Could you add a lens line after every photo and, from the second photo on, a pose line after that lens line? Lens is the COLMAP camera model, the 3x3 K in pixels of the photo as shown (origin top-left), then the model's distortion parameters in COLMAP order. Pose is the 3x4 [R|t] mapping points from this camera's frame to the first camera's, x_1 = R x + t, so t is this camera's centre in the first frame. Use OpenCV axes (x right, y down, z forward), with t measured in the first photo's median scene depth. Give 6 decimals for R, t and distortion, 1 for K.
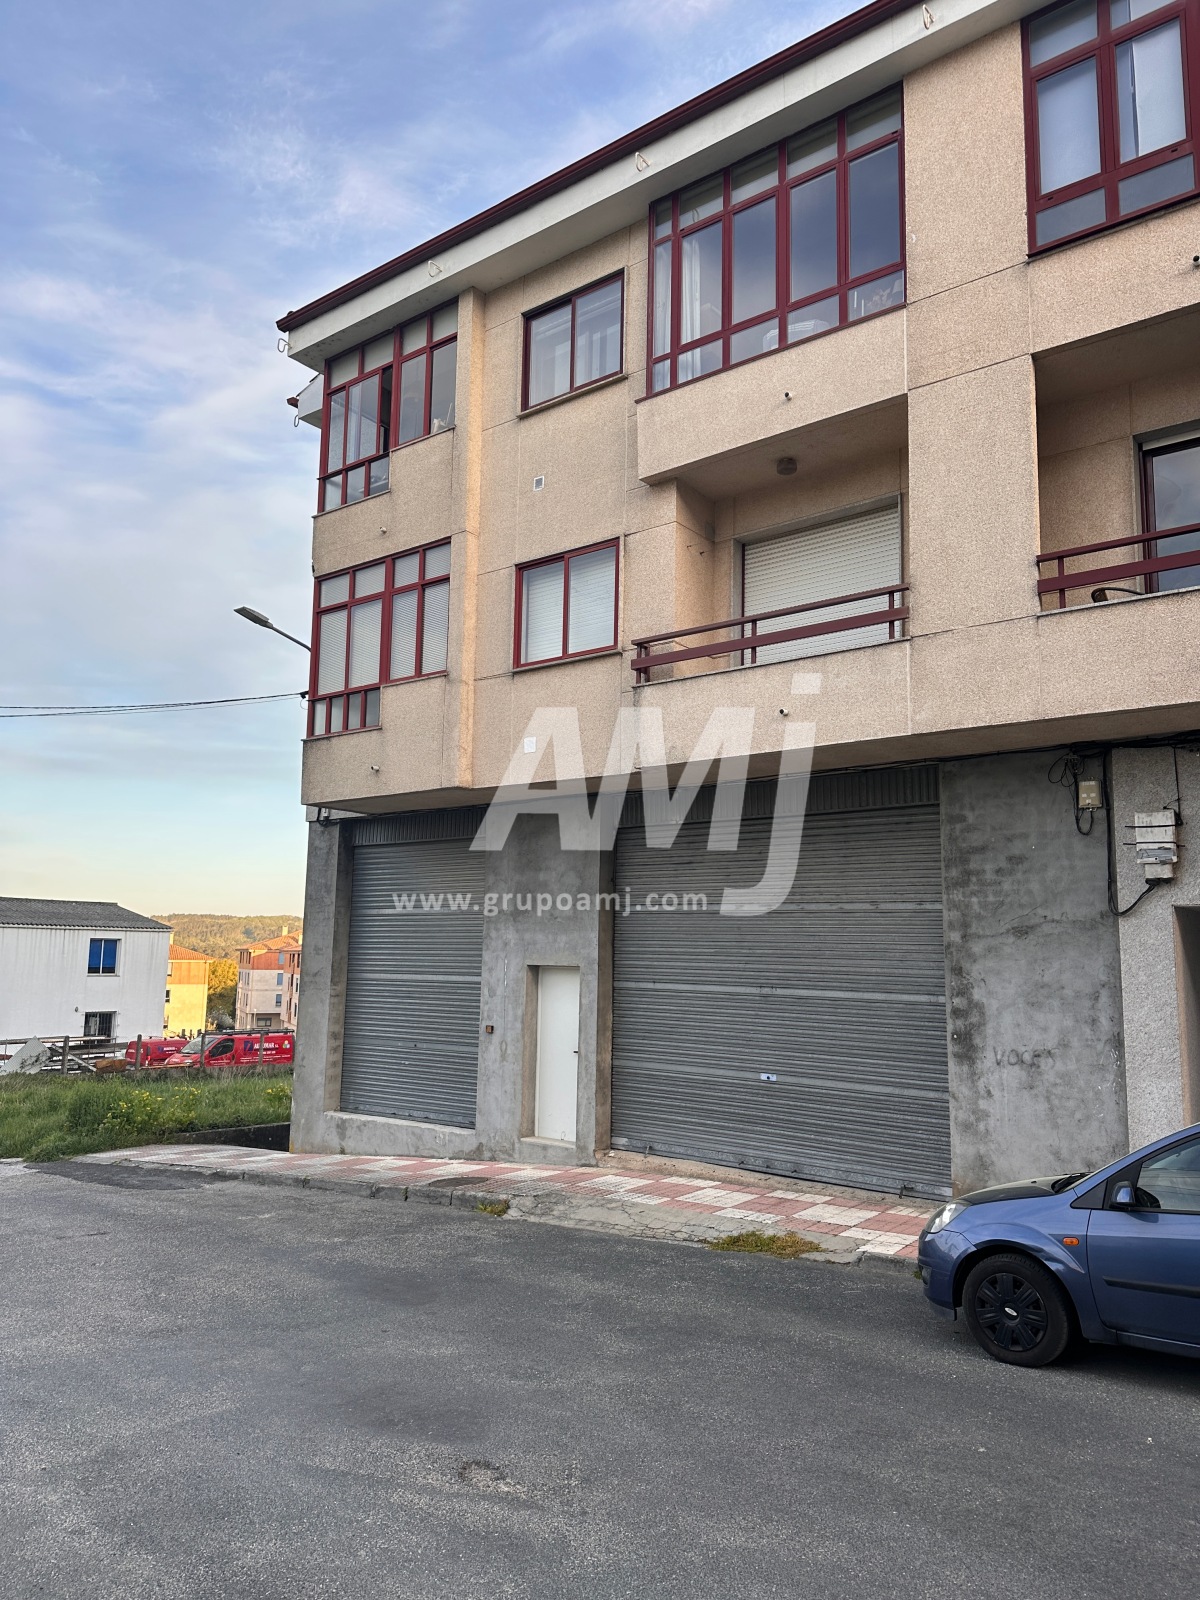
lens RADIAL K [[1173.3, 0, 600.0], [0, 1173.3, 800.0], [0, 0, 1]] dist [0.125908, -0.131840]
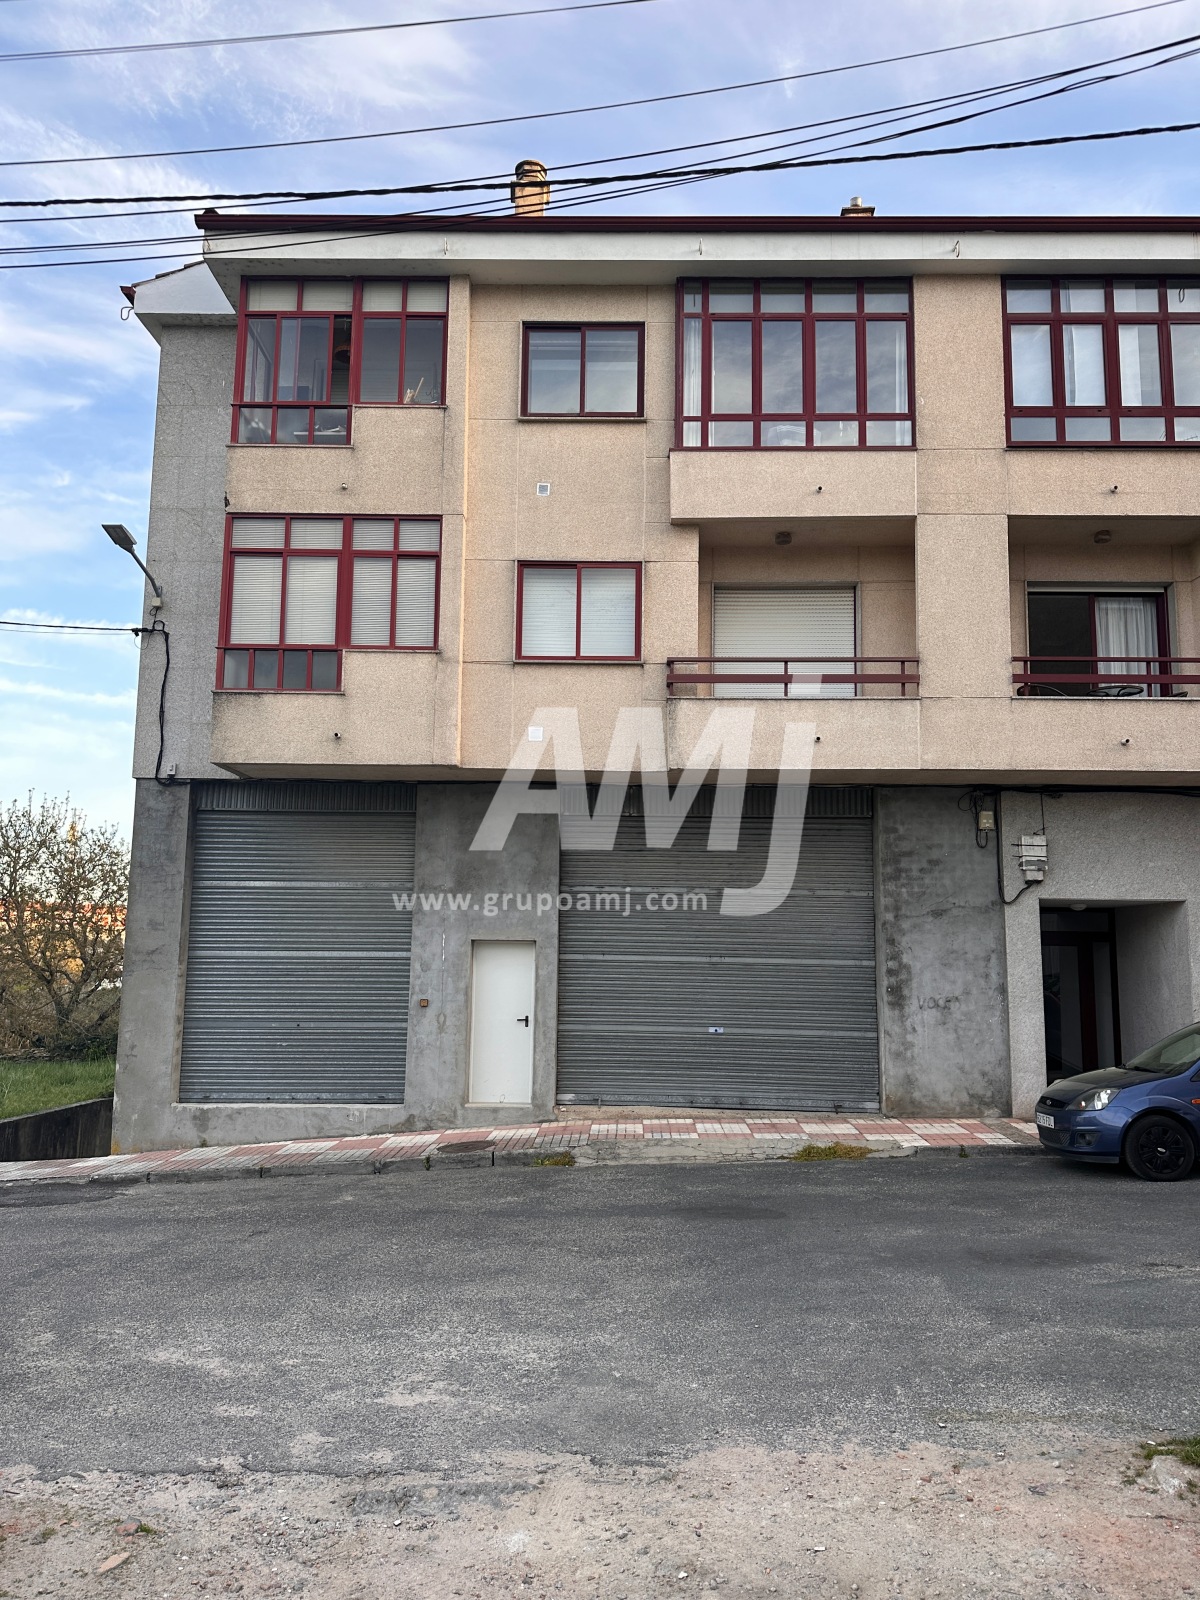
lens RADIAL K [[1124.4, 0, 697.2], [0, 1124.4, 800.6], [0, 0, 1]] dist [0.171985, -0.232351]
pose [[0.791430, 0.075972, 0.606520, -0.618799], [-0.083302, 0.996394, -0.016109, 0.020012], [-0.605557, -0.037775, 0.794905, 0.097841]]
